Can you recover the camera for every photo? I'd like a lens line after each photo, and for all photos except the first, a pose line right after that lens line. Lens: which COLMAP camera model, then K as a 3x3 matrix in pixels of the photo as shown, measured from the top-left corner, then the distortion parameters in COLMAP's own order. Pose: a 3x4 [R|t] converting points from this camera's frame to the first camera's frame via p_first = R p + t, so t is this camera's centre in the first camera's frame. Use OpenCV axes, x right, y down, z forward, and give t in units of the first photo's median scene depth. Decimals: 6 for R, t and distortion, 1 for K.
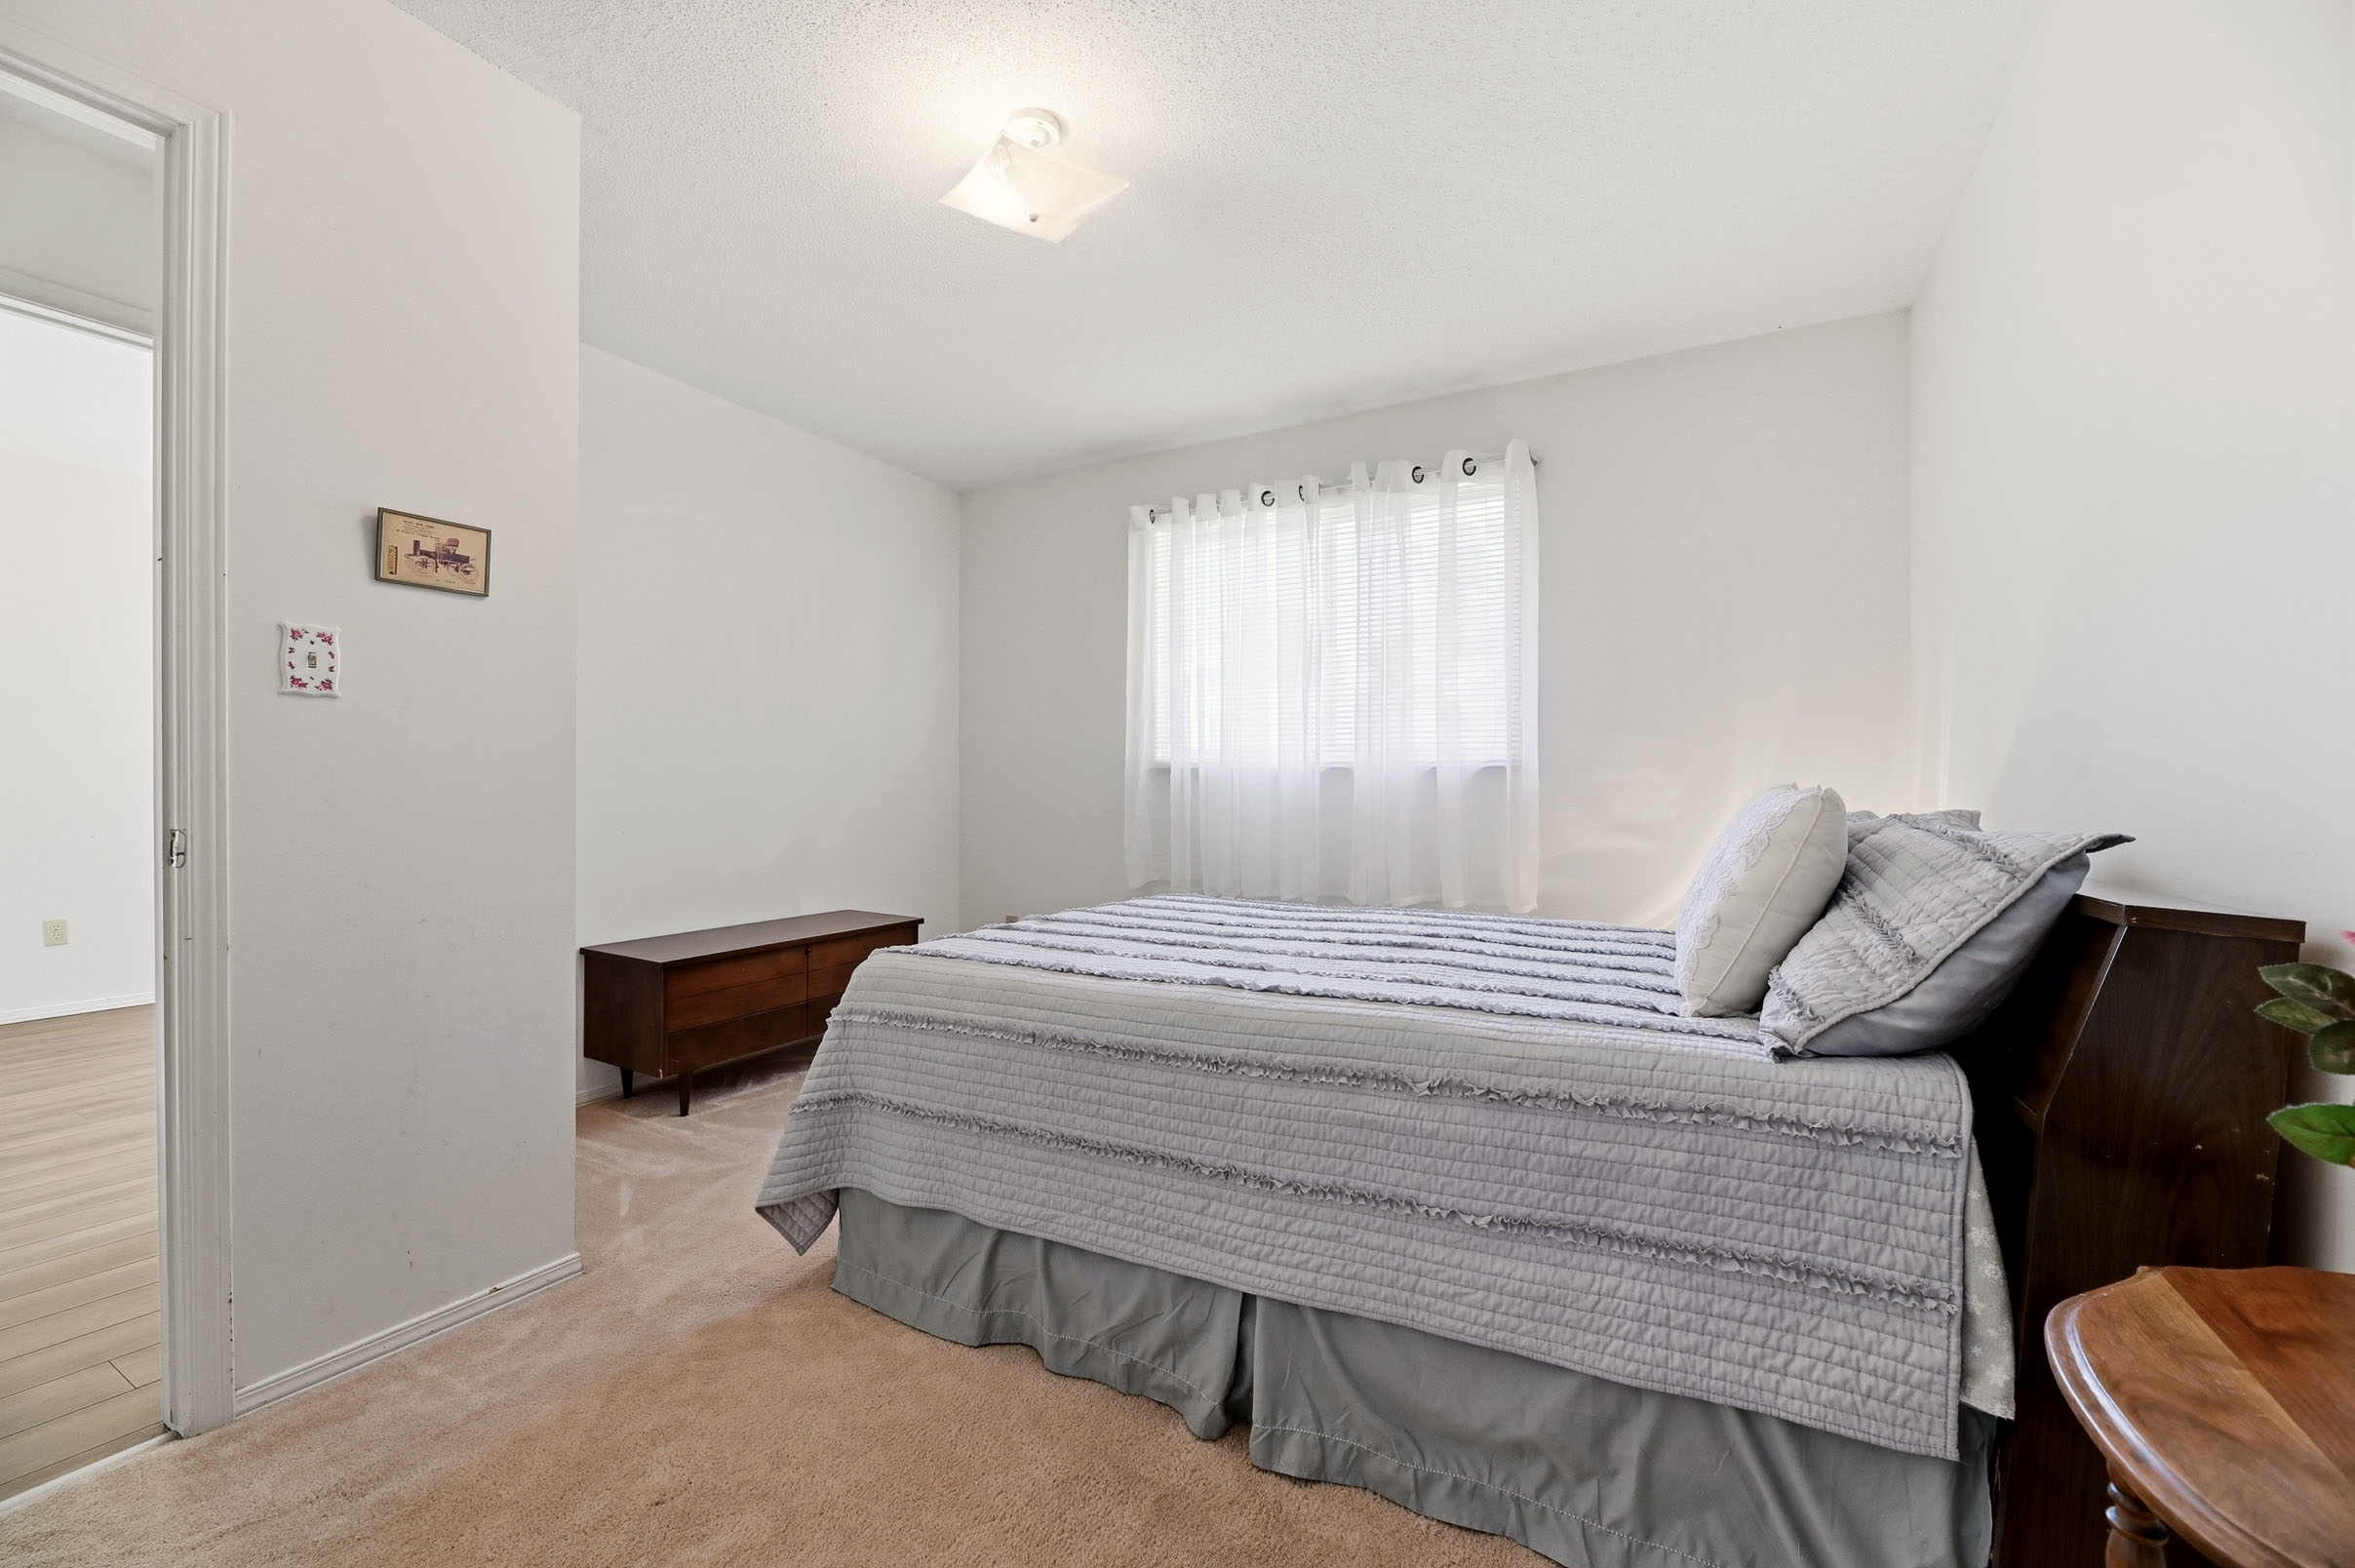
lens RADIAL K [[948.0, 0, 1163.3], [0, 948.0, 797.7], [0, 0, 1]] dist [-0.000105, -0.004097]
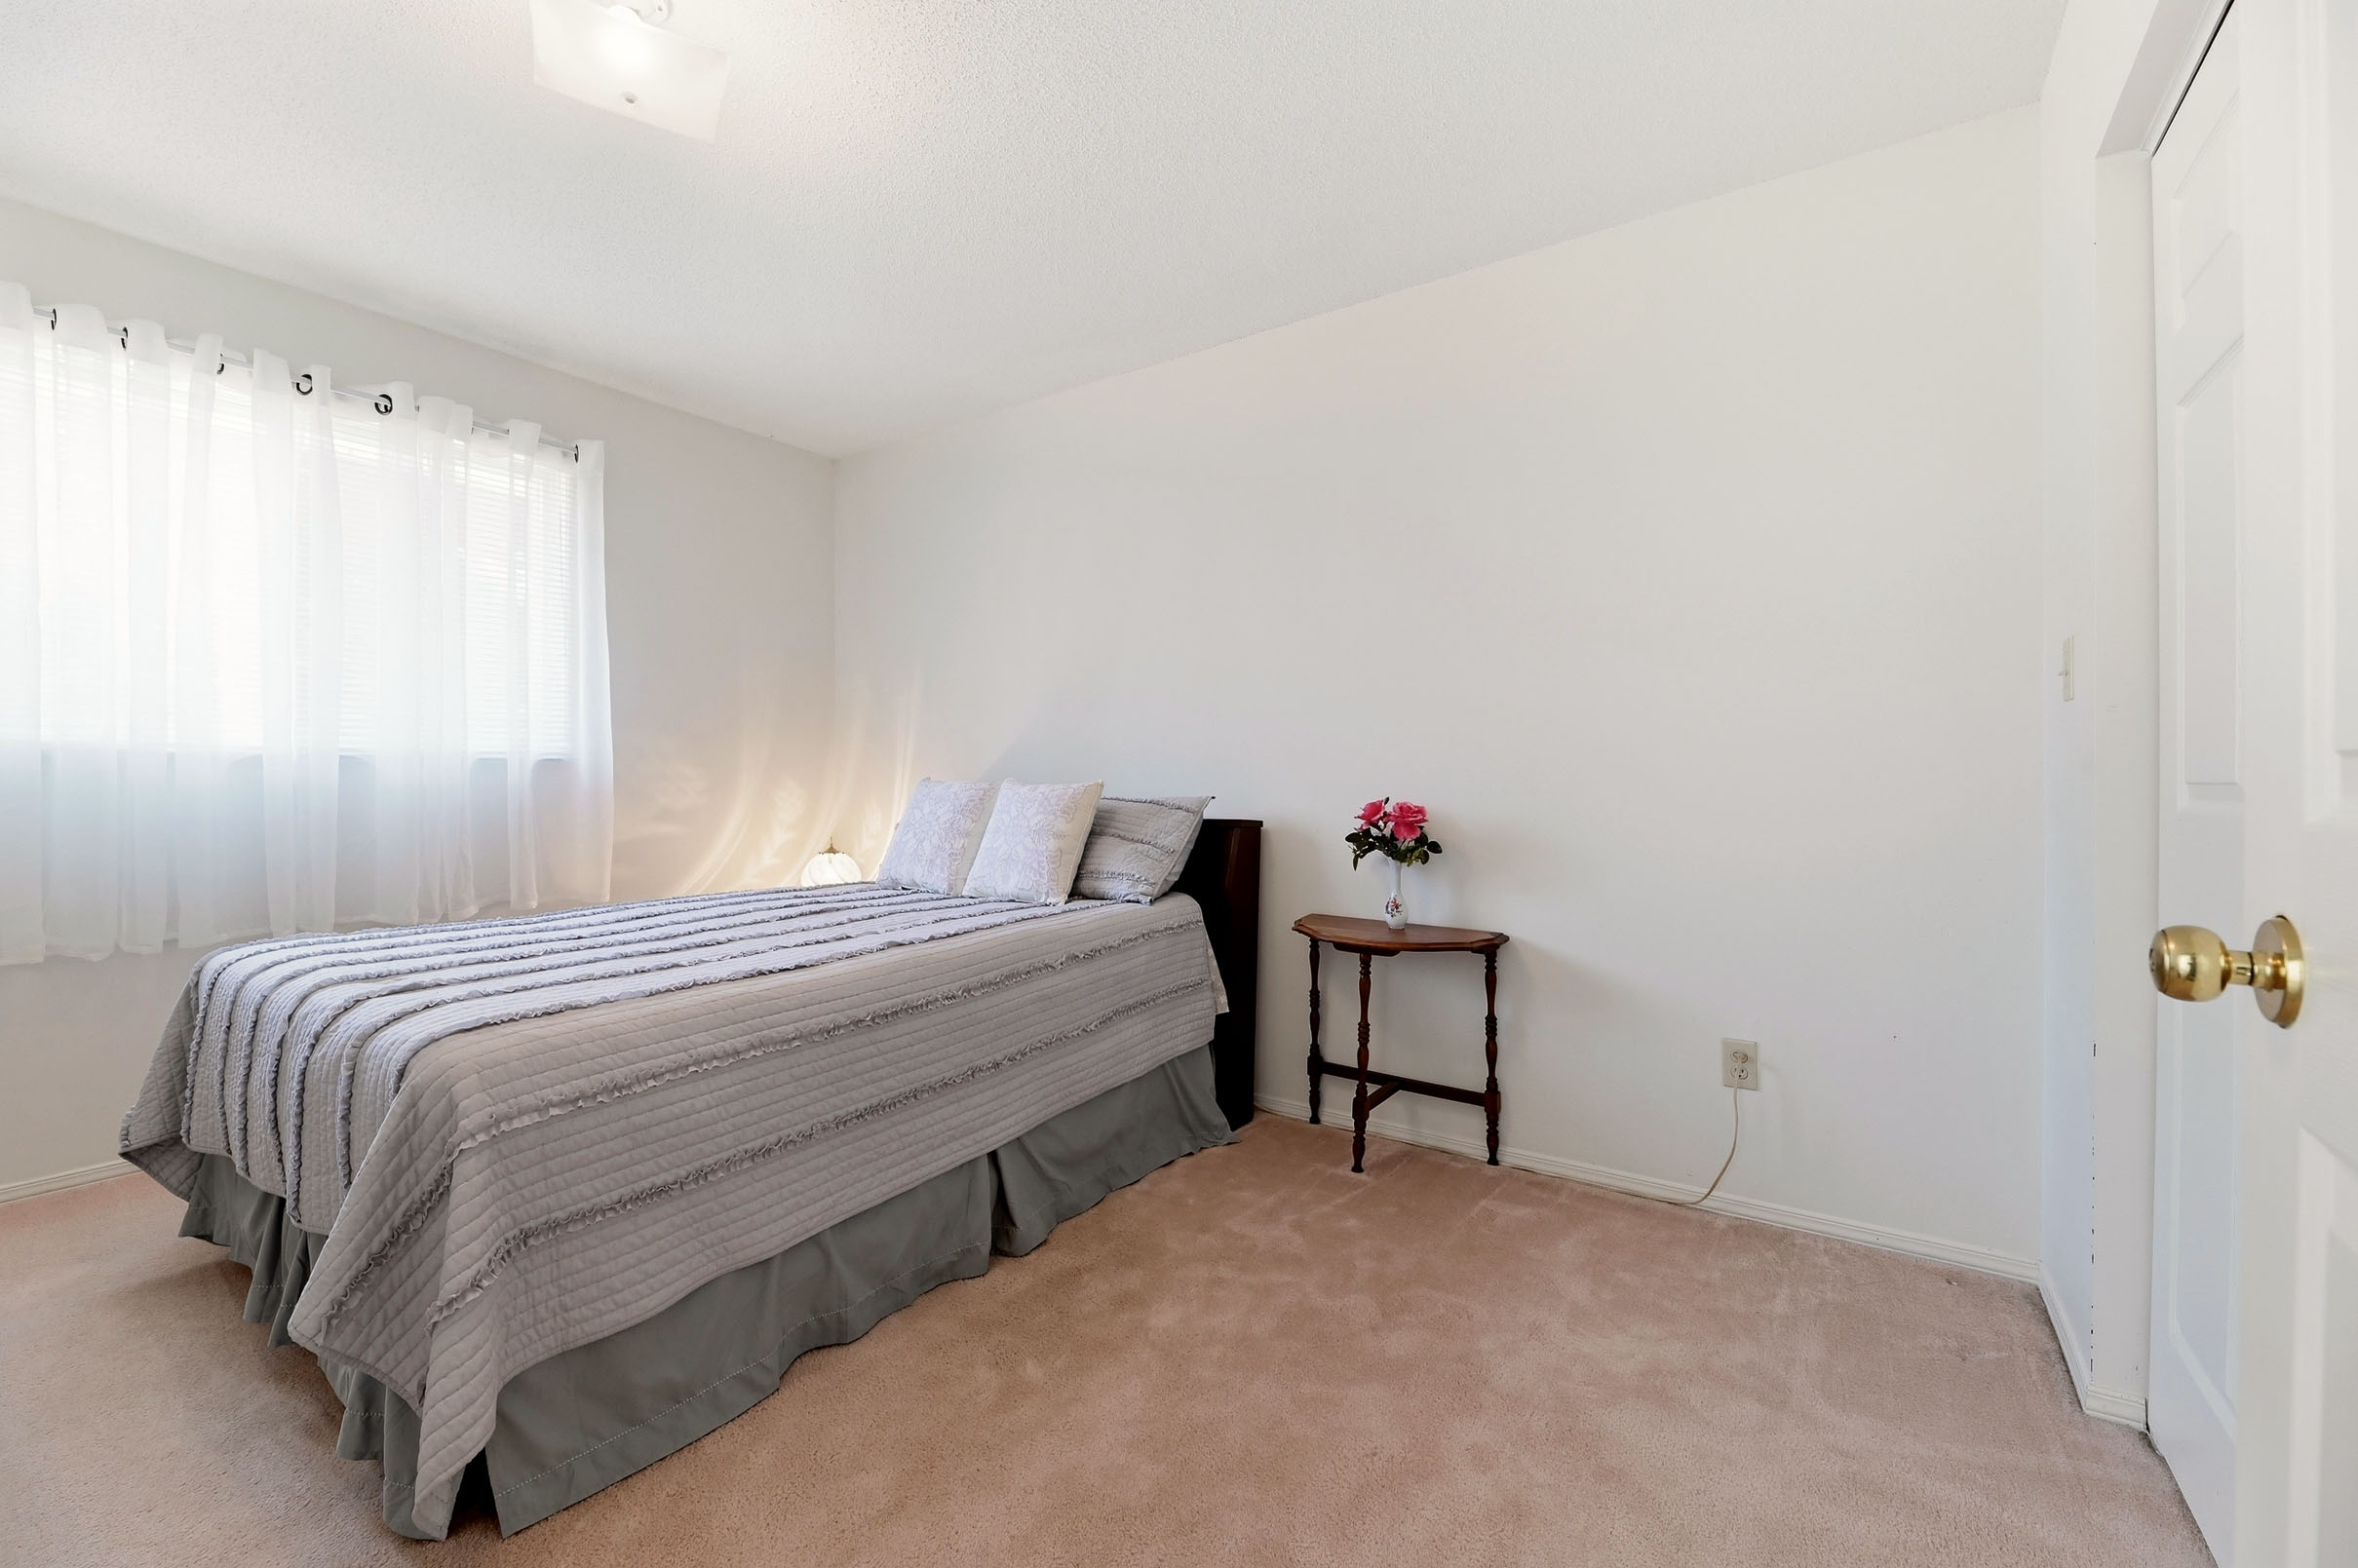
lens RADIAL K [[949.1, 0, 1164.8], [0, 949.1, 797.7], [0, 0, 1]] dist [-0.000105, -0.004097]
pose [[0.102854, -0.022825, 0.994435, -1.202739], [0.013018, 0.999682, 0.021599, -0.012748], [-0.994611, 0.010724, 0.103118, 0.589109]]
